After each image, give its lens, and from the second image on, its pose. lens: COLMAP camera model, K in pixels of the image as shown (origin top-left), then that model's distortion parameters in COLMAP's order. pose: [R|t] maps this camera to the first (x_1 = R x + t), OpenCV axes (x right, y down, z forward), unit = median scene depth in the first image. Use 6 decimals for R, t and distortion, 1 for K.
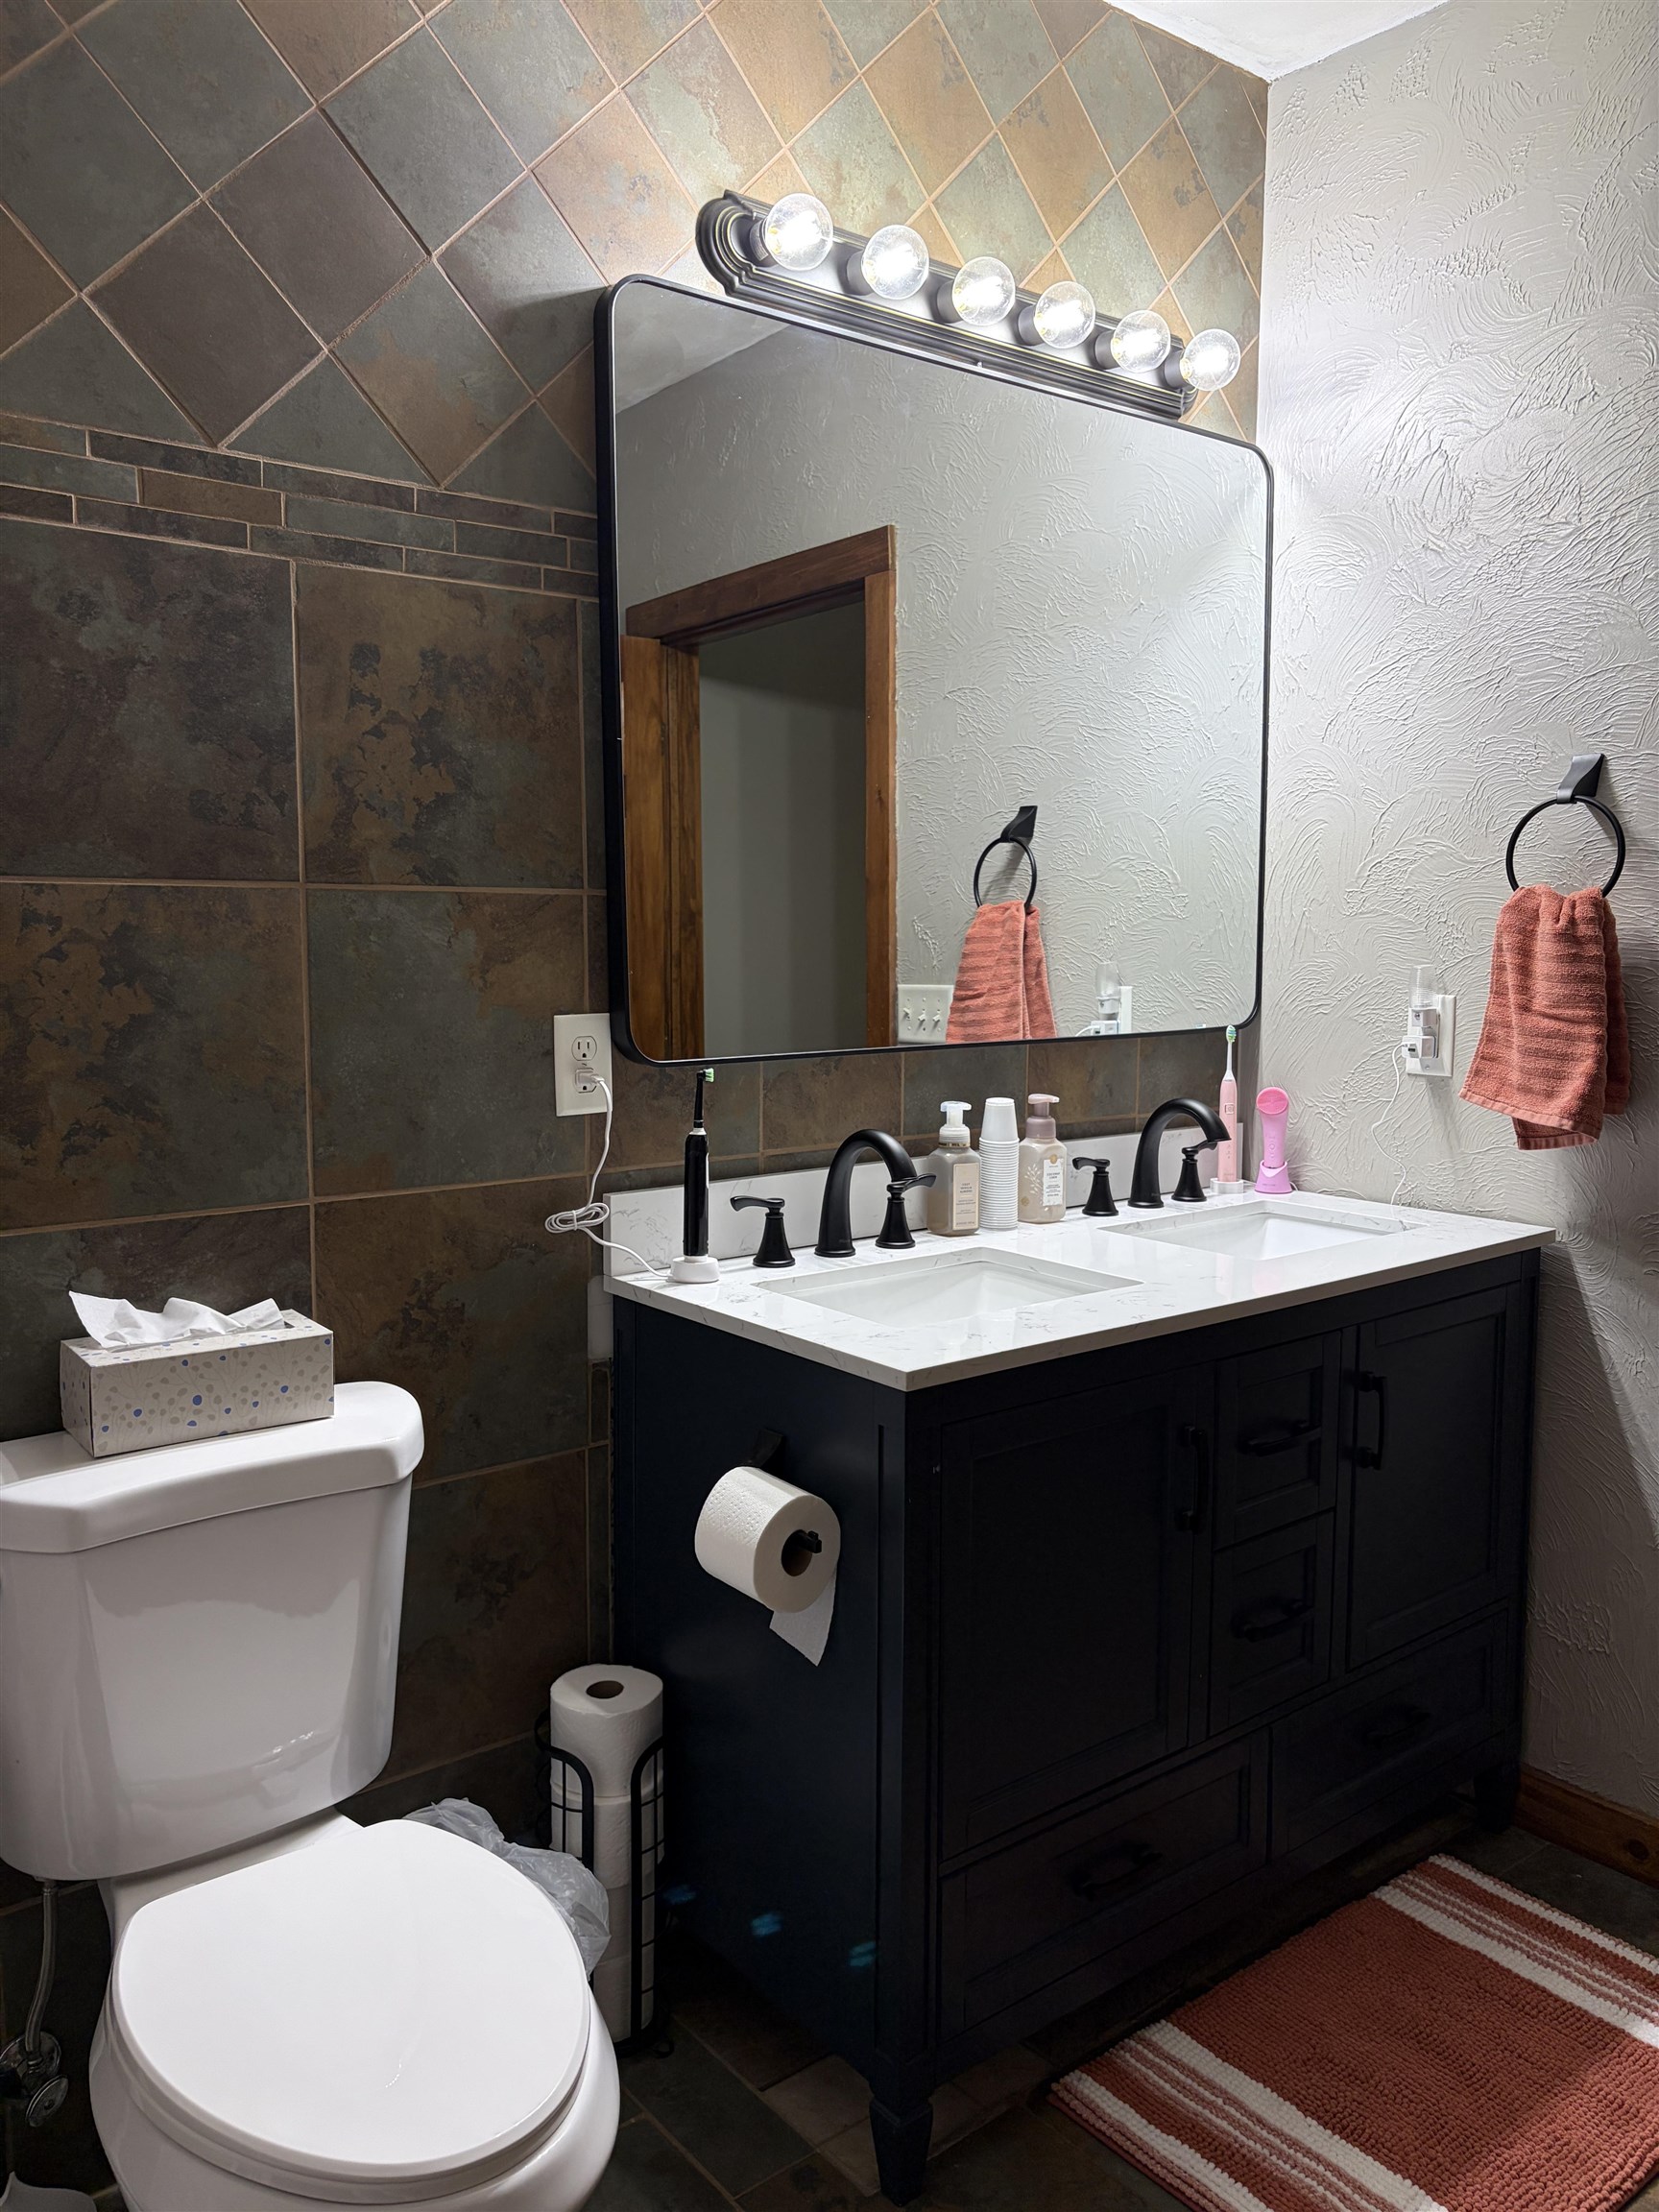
lens RADIAL K [[1644.9, 0, 829.5], [0, 1644.9, 1106.0], [0, 0, 1]] dist [0.007220, 0.007112]
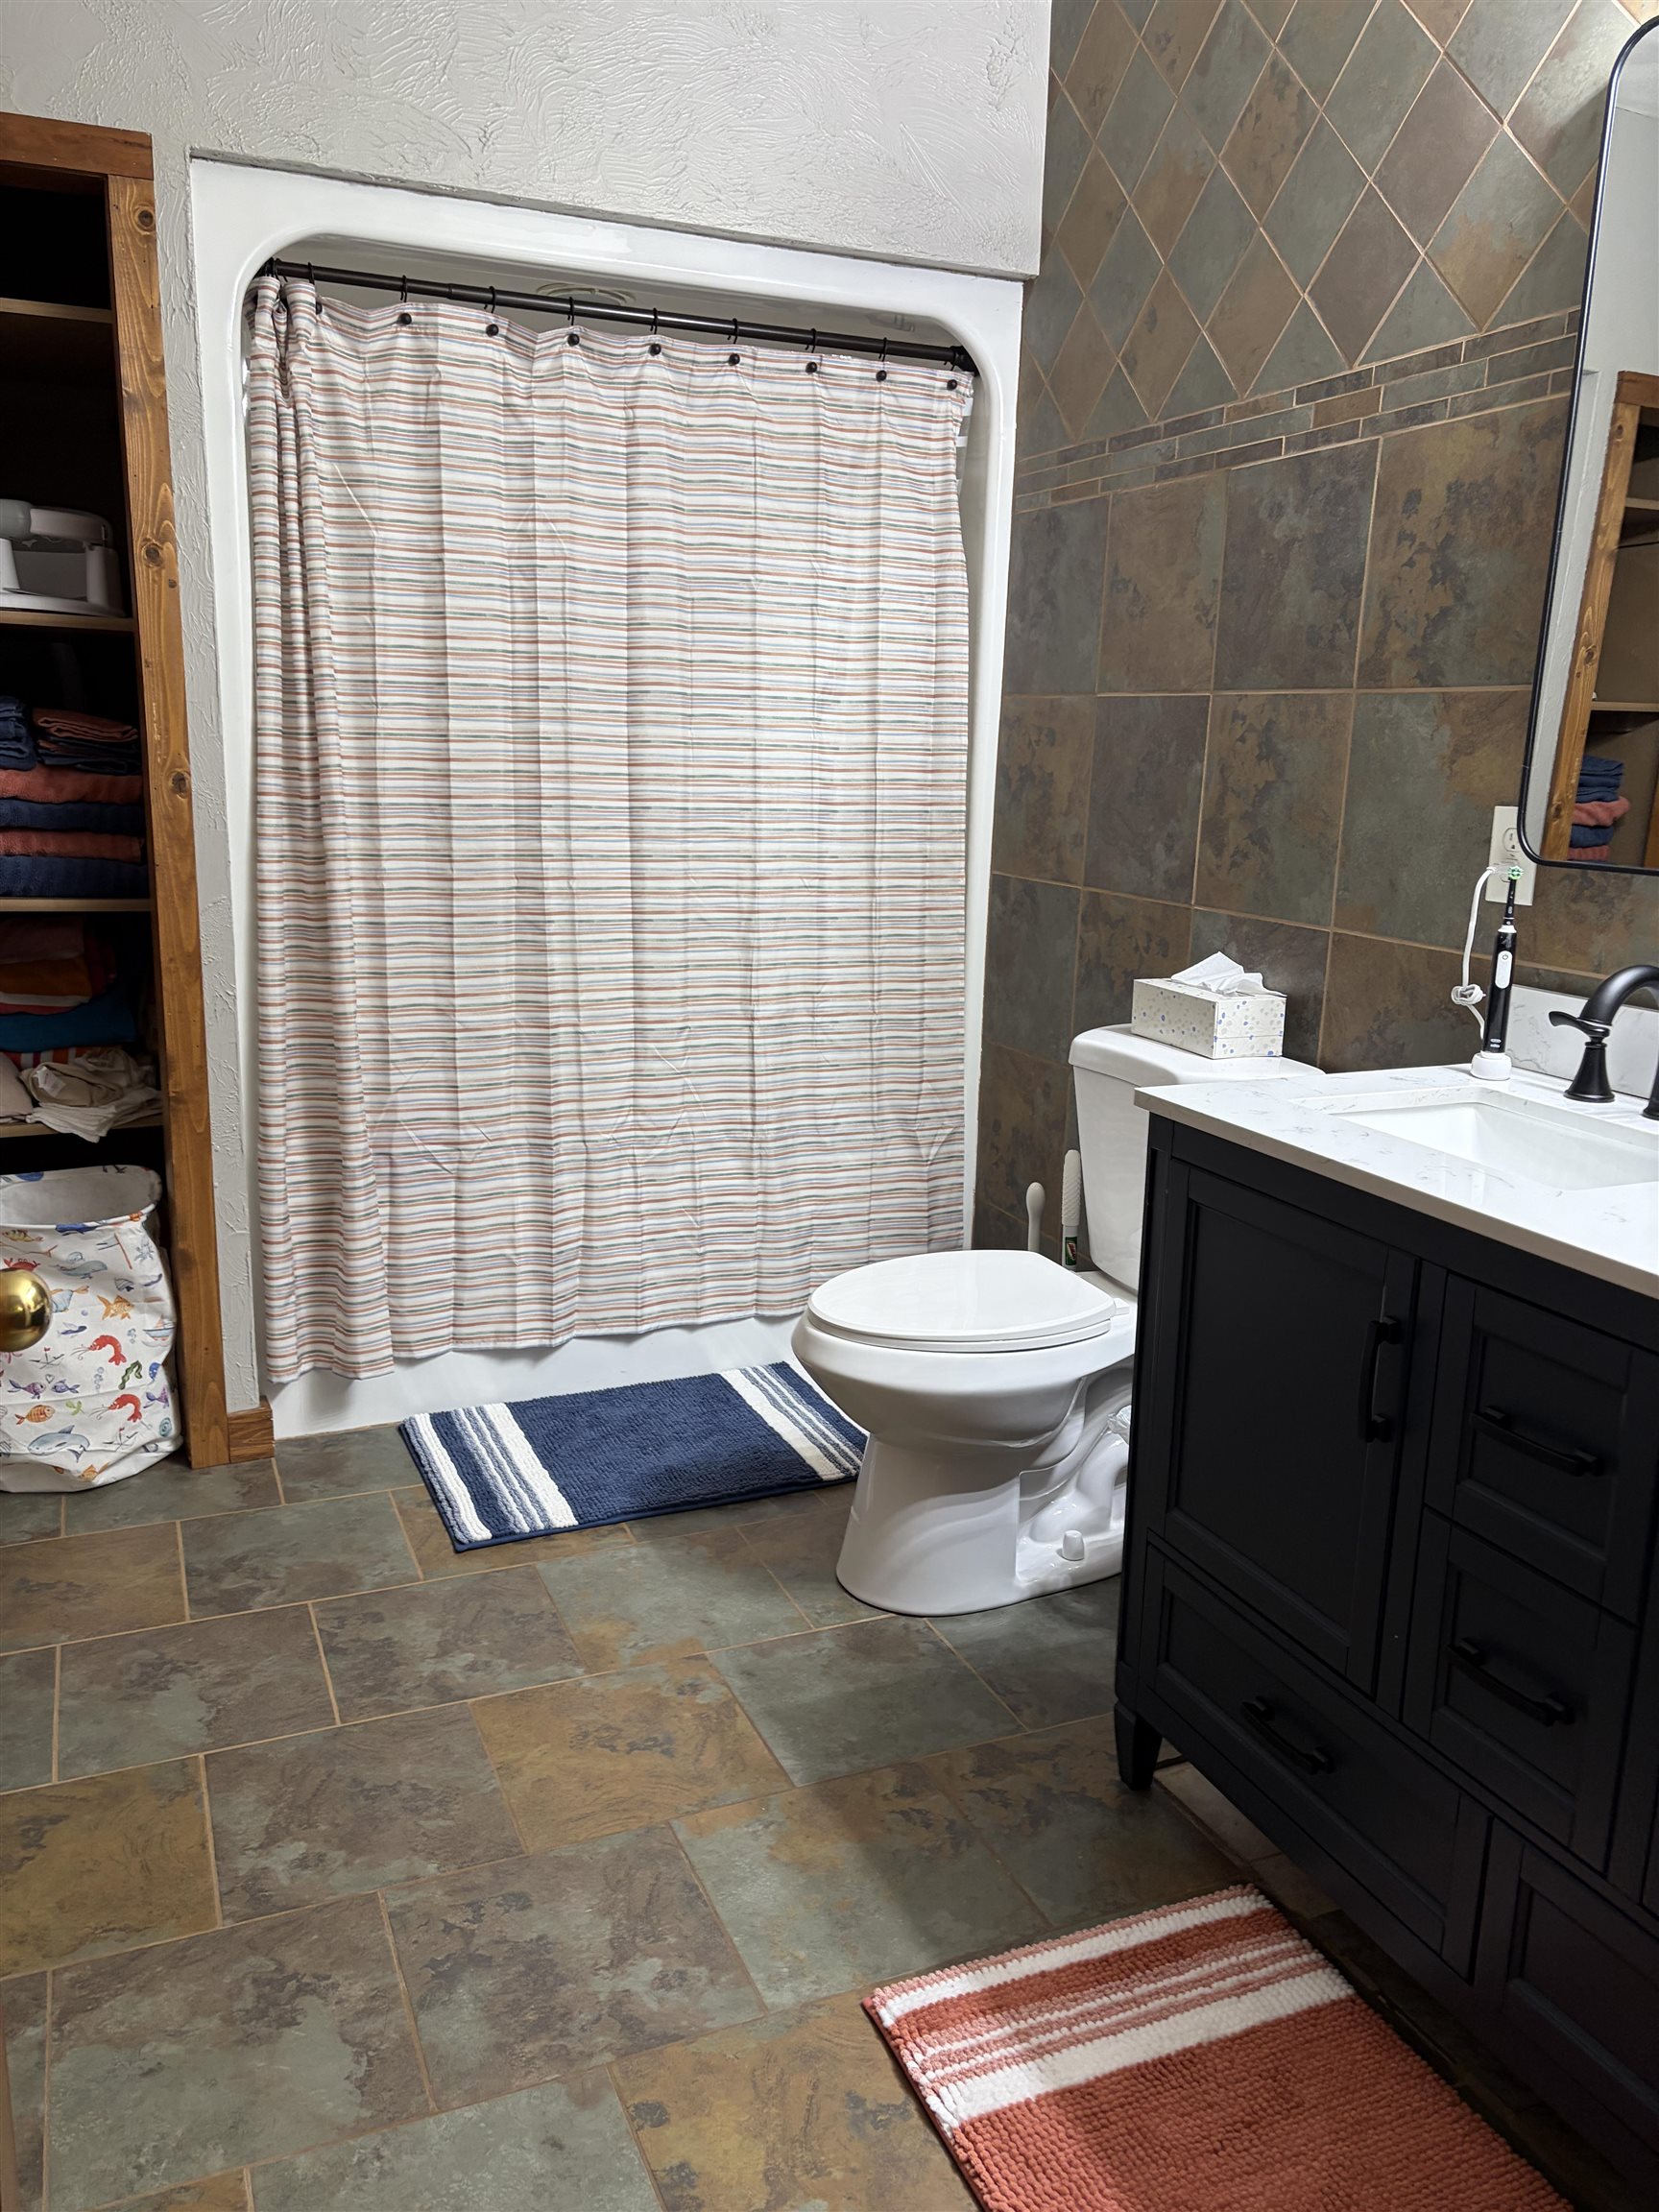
lens RADIAL K [[1666.7, 0, 829.5], [0, 1666.7, 1106.0], [0, 0, 1]] dist [0.043461, 0.008188]
pose [[-0.254968, 0.203663, -0.945258, 1.128802], [-0.132704, 0.960947, 0.242838, -0.082791], [0.957800, 0.187356, -0.217983, 0.935466]]
